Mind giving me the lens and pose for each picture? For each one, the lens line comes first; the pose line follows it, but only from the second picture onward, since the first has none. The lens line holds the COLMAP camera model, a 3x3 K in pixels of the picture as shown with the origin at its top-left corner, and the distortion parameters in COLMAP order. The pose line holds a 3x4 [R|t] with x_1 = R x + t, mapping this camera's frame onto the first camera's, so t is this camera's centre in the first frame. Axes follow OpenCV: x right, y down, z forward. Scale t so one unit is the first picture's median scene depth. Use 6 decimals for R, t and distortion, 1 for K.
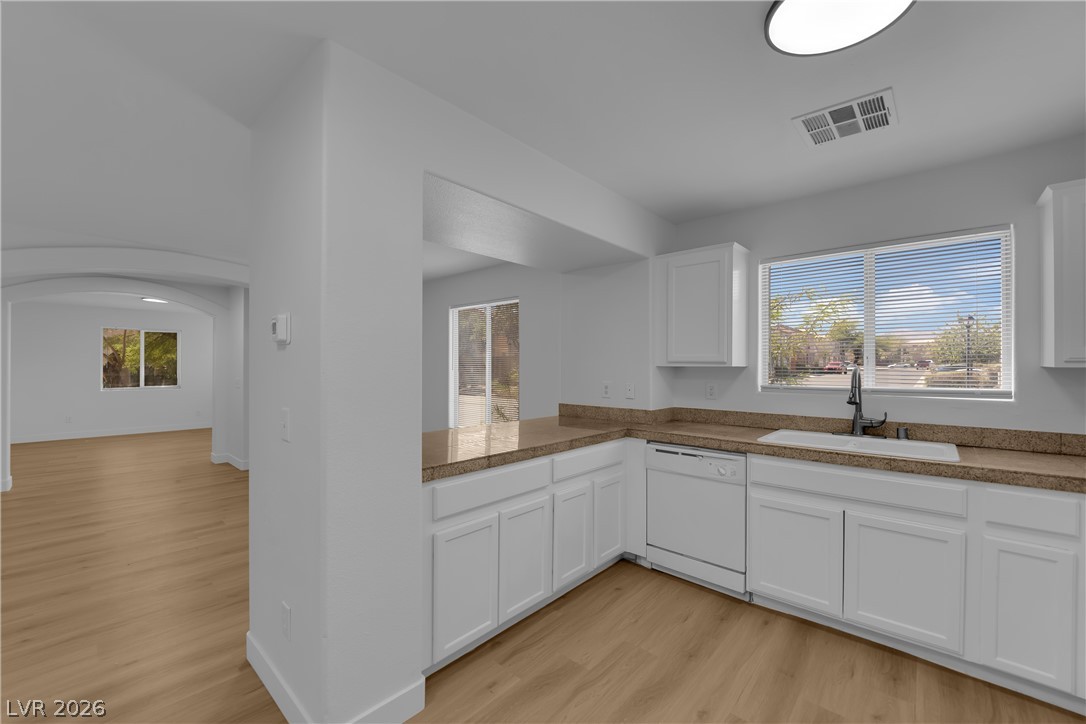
lens RADIAL K [[436.9, 0, 539.4], [0, 436.9, 362.8], [0, 0, 1]] dist [-0.012733, -0.002393]
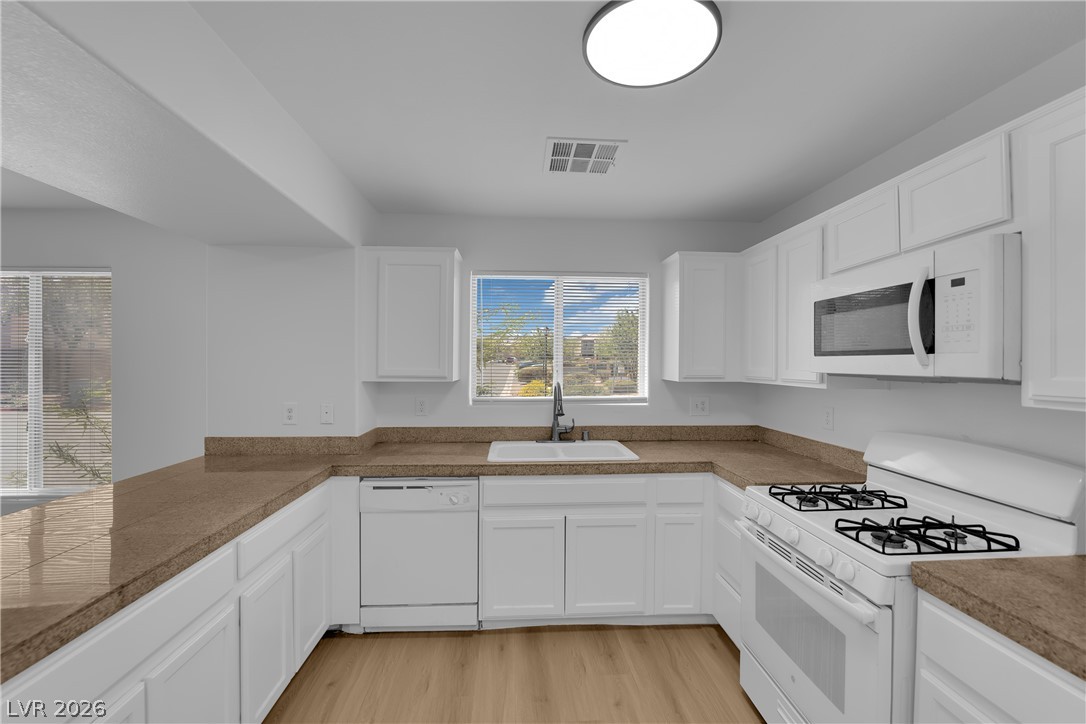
lens RADIAL K [[436.9, 0, 539.0], [0, 436.9, 362.4], [0, 0, 1]] dist [-0.012733, -0.002393]
pose [[0.699457, -0.000419, 0.714675, -0.112260], [-0.006616, 0.999953, 0.007061, -0.047661], [-0.714644, -0.009667, 0.699421, 0.256165]]
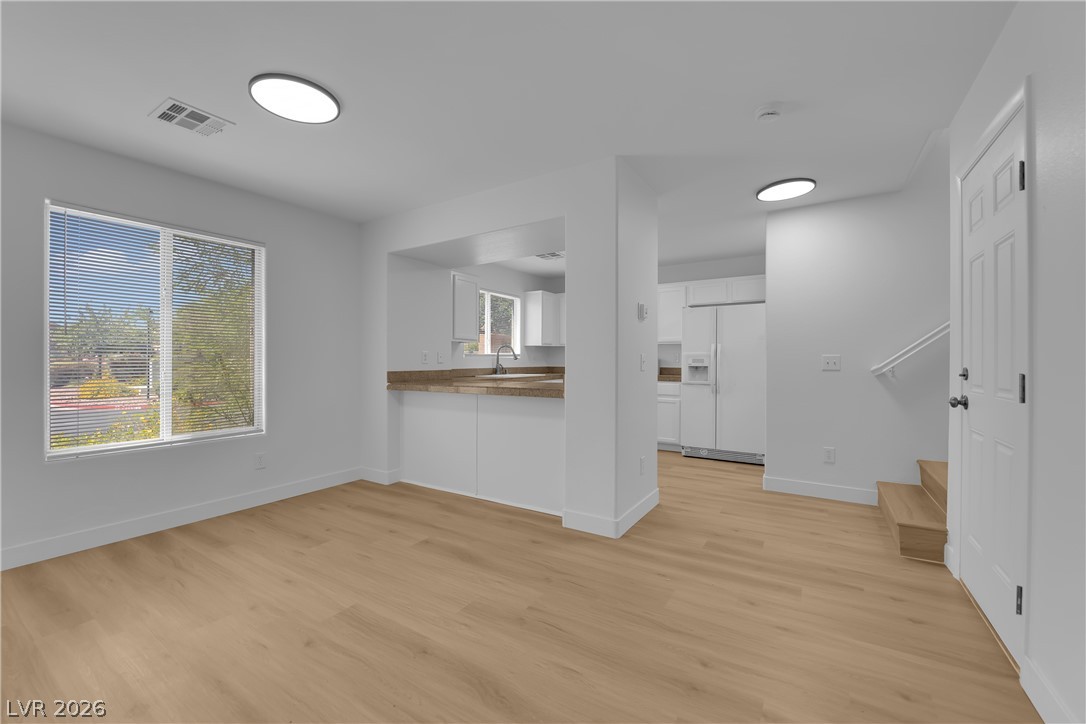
lens RADIAL K [[436.9, 0, 543.5], [0, 436.9, 363.6], [0, 0, 1]] dist [-0.012733, -0.002393]
pose [[-0.176001, -0.011087, 0.984328, -1.692691], [-0.005271, 0.999933, 0.010321, 0.091941], [-0.984376, -0.003372, -0.176048, 1.251129]]
